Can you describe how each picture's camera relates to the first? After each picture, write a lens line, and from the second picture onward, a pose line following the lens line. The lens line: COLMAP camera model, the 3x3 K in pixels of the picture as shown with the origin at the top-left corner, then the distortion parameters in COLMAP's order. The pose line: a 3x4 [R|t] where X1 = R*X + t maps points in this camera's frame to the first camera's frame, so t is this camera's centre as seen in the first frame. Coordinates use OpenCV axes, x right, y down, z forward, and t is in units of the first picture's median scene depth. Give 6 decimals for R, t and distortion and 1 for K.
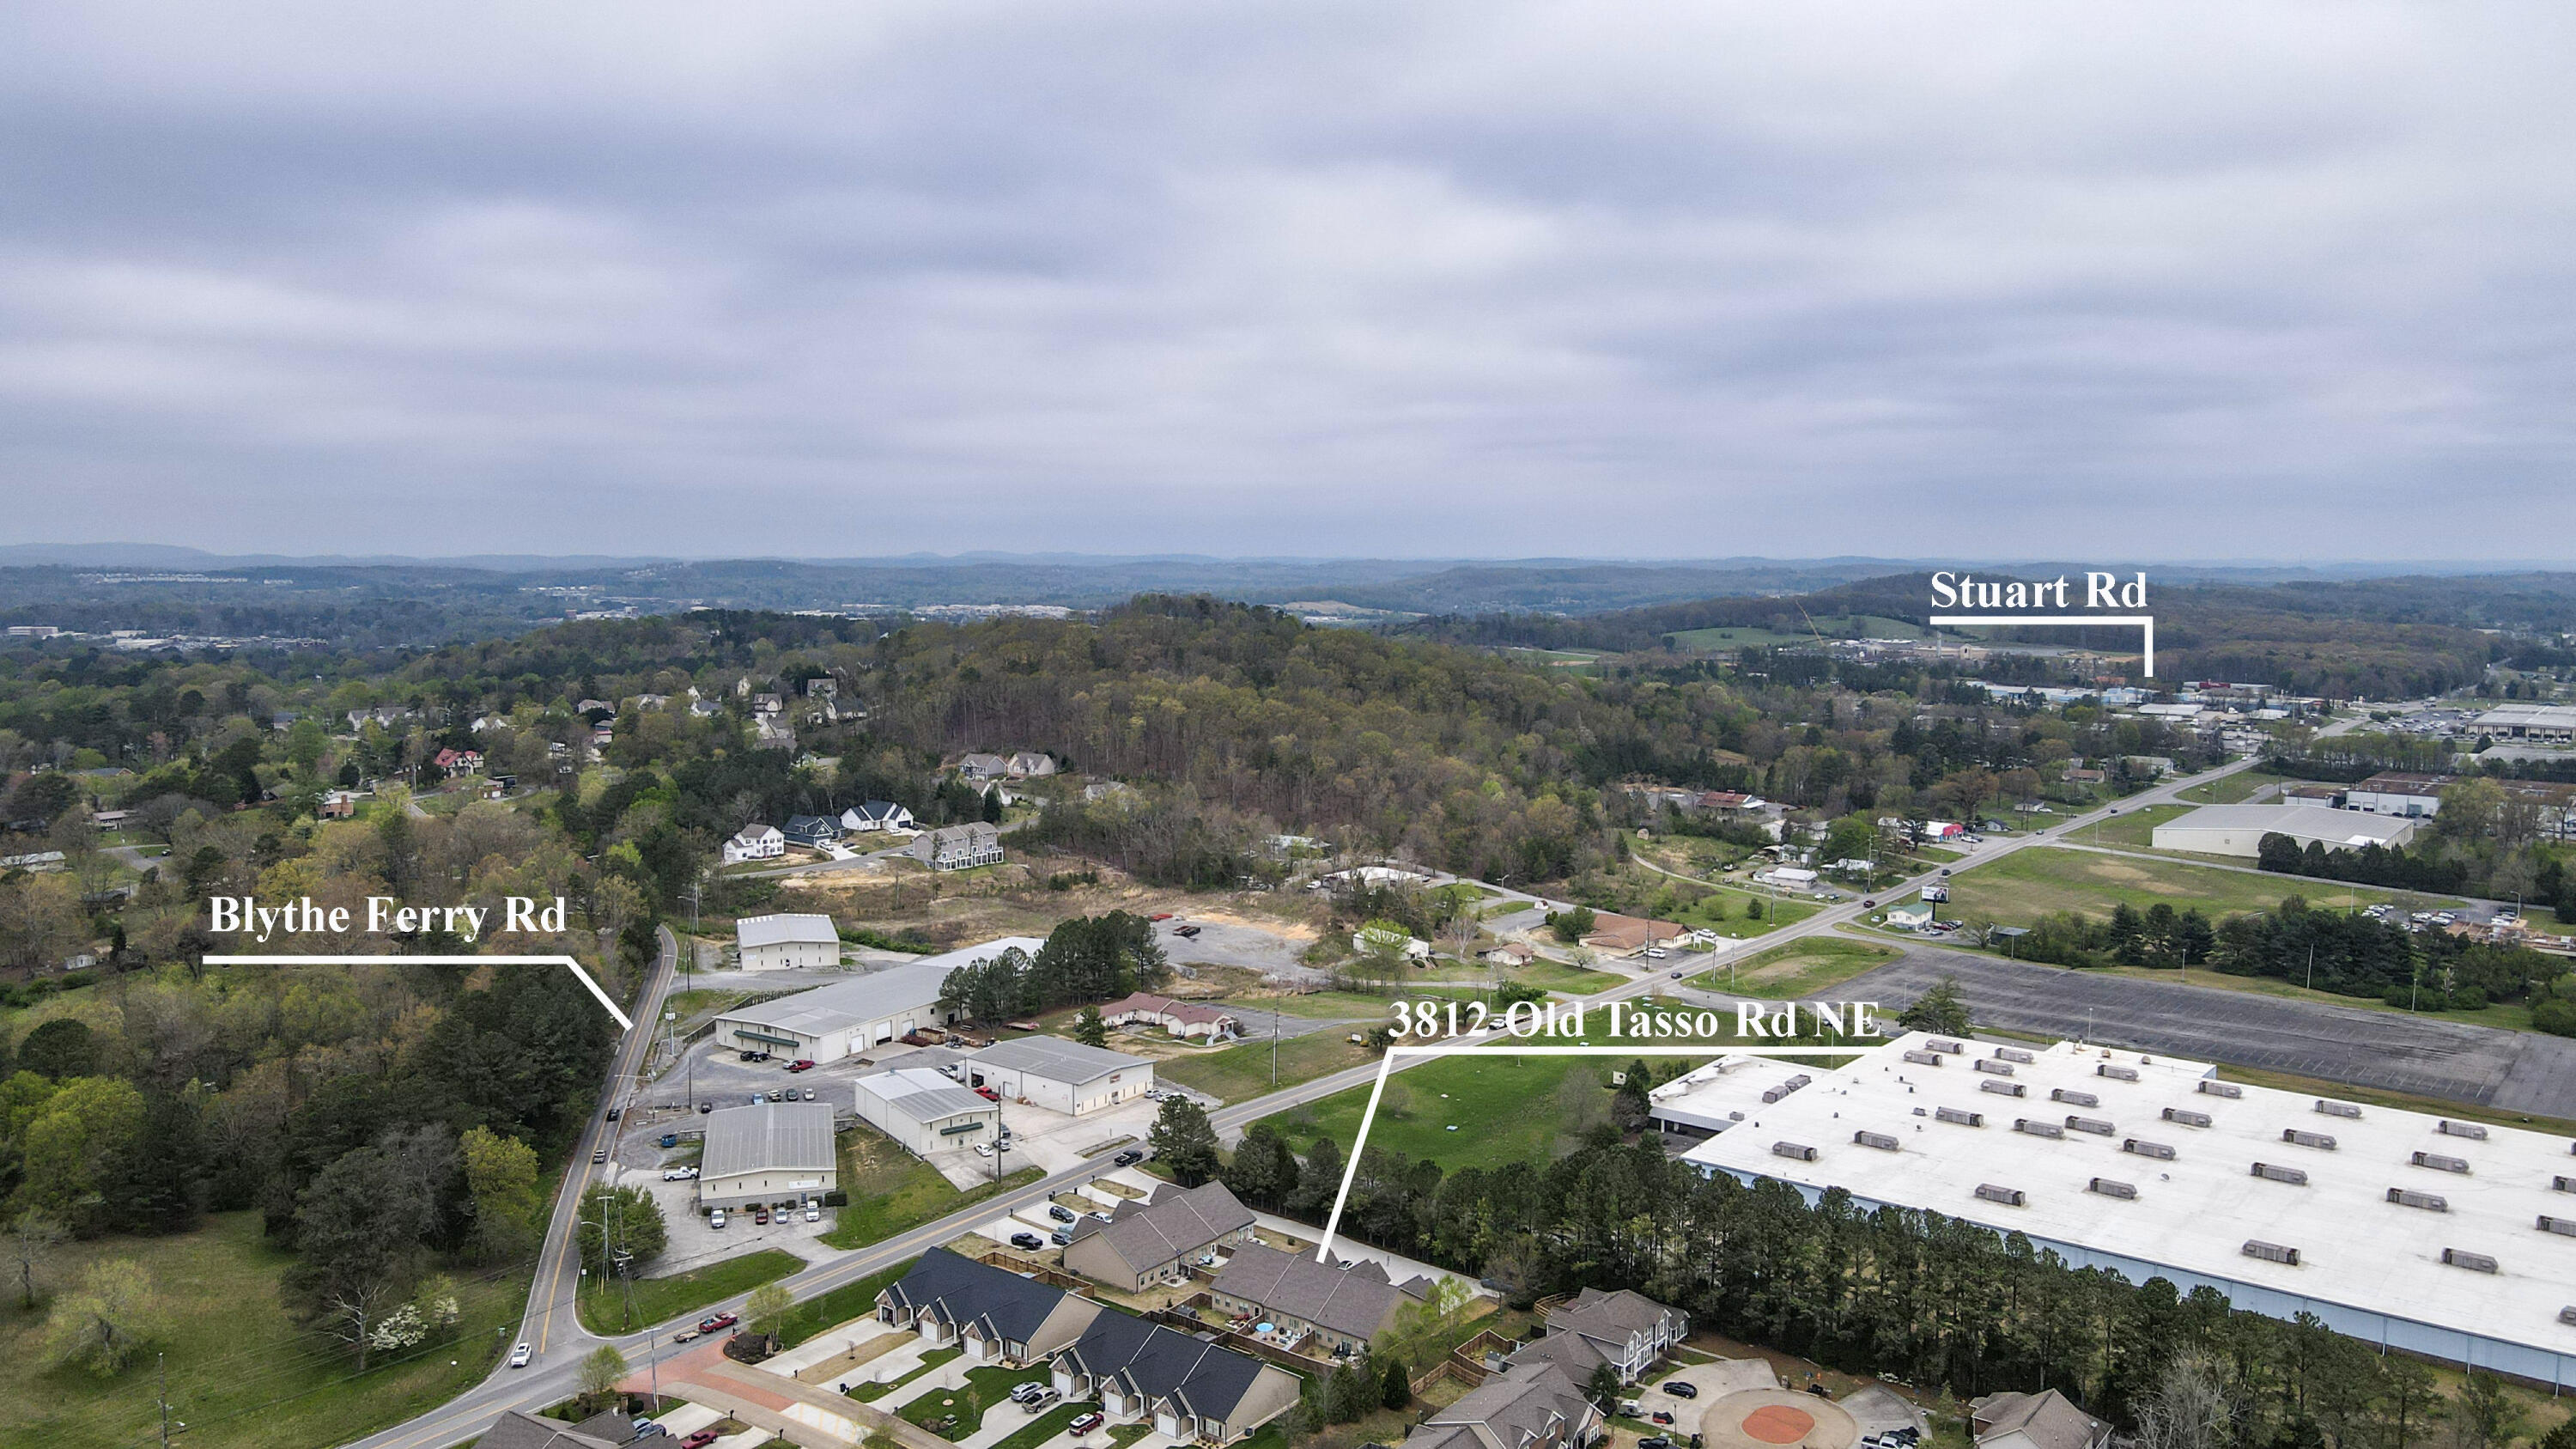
lens RADIAL K [[1841.5, 0, 1281.3], [0, 1841.5, 622.0], [0, 0, 1]] dist [-0.004664, 0.000516]
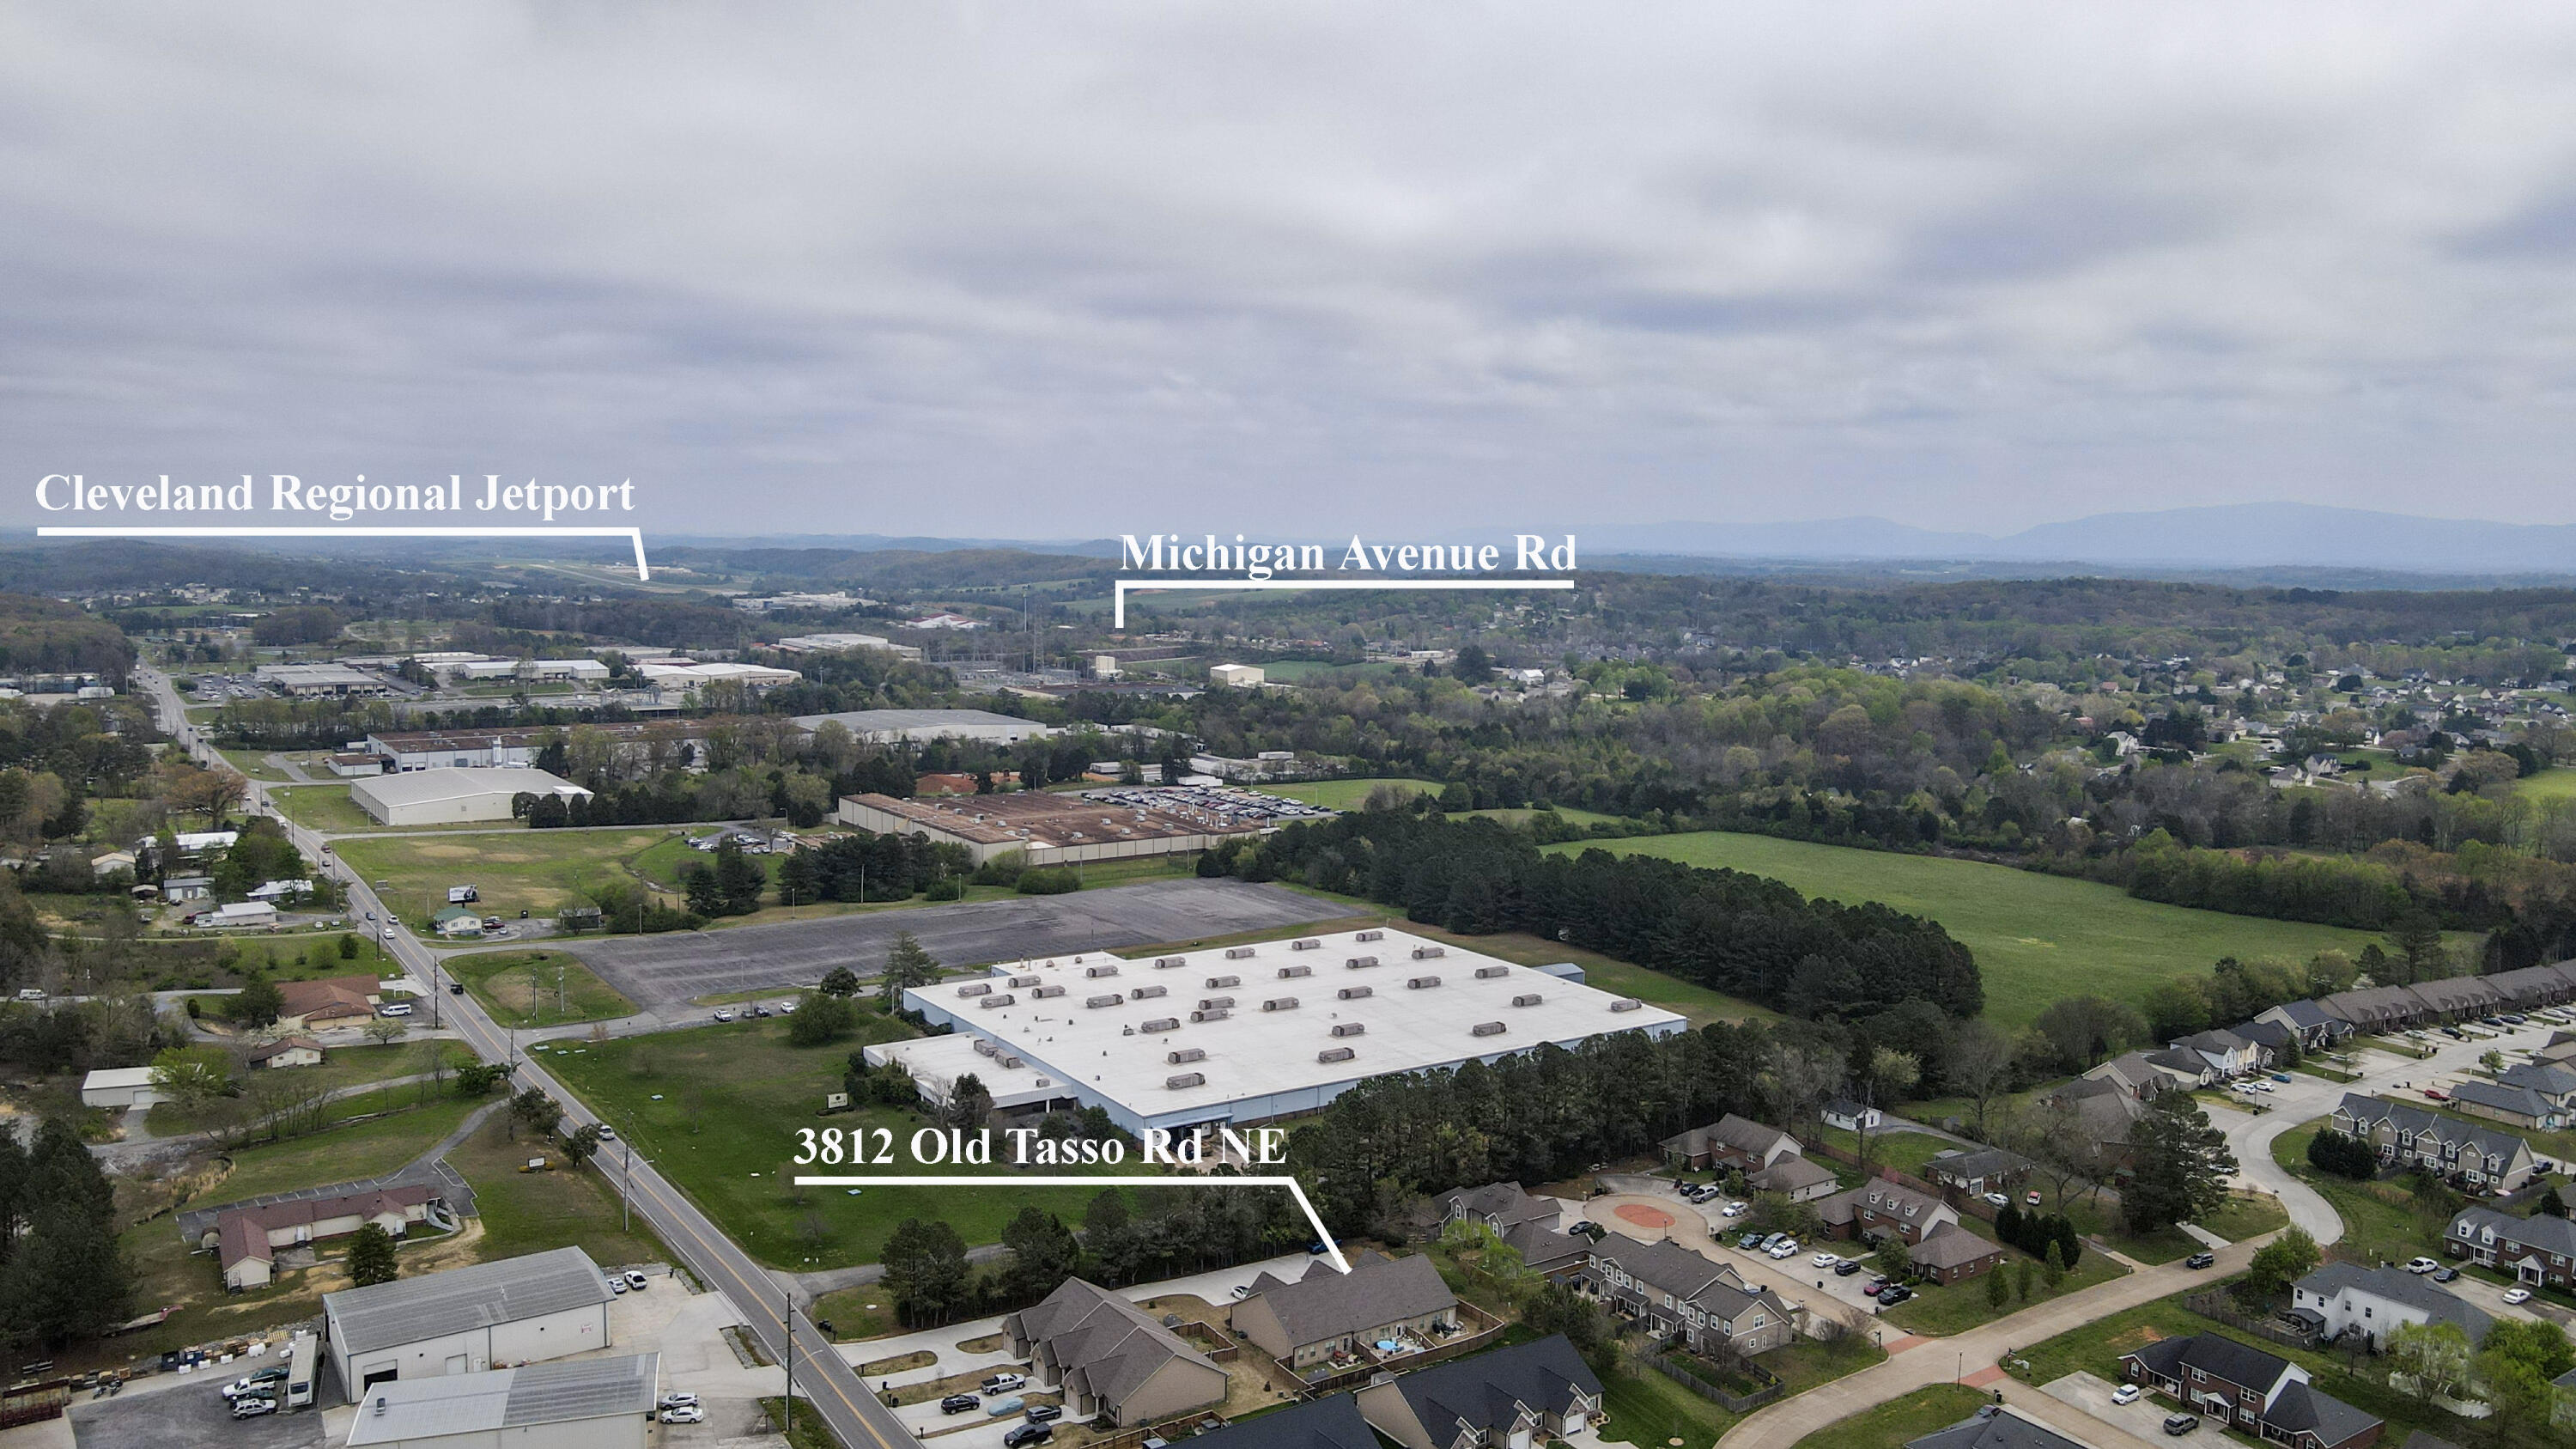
lens RADIAL K [[1959.8, 0, 1294.2], [0, 1959.8, 732.8], [0, 0, 1]] dist [-0.001486, 0.009244]
pose [[0.304311, -0.099649, 0.947346, -0.845991], [0.019178, 0.994953, 0.098496, -0.028168], [-0.952380, -0.011805, 0.304686, 0.658913]]
